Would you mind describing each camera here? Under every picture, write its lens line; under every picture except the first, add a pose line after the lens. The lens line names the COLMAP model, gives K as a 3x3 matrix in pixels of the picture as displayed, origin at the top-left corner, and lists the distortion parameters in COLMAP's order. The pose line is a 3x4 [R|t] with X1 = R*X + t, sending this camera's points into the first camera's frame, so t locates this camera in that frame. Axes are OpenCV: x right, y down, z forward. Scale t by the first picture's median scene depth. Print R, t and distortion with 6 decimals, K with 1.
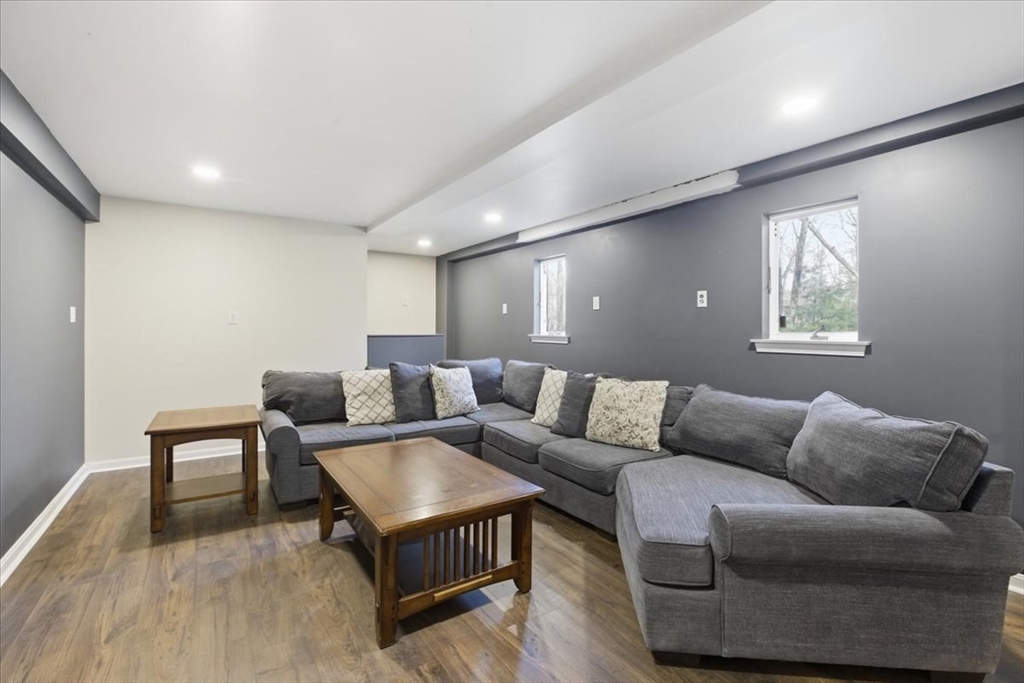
lens RADIAL K [[467.3, 0, 513.6], [0, 467.3, 330.9], [0, 0, 1]] dist [-0.002602, 0.000387]
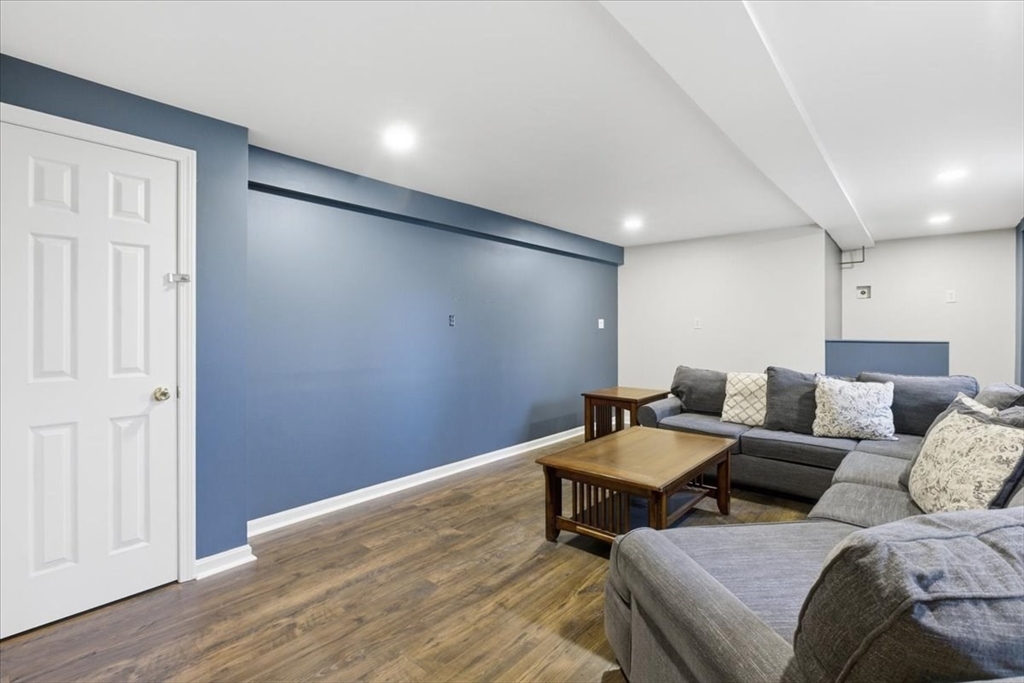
lens RADIAL K [[467.3, 0, 513.9], [0, 467.3, 337.9], [0, 0, 1]] dist [-0.002602, 0.000387]
pose [[0.264076, 0.012836, -0.964417, 0.557073], [-0.006359, 0.999913, 0.011567, -0.001785], [0.964481, 0.003079, 0.264134, 0.230540]]
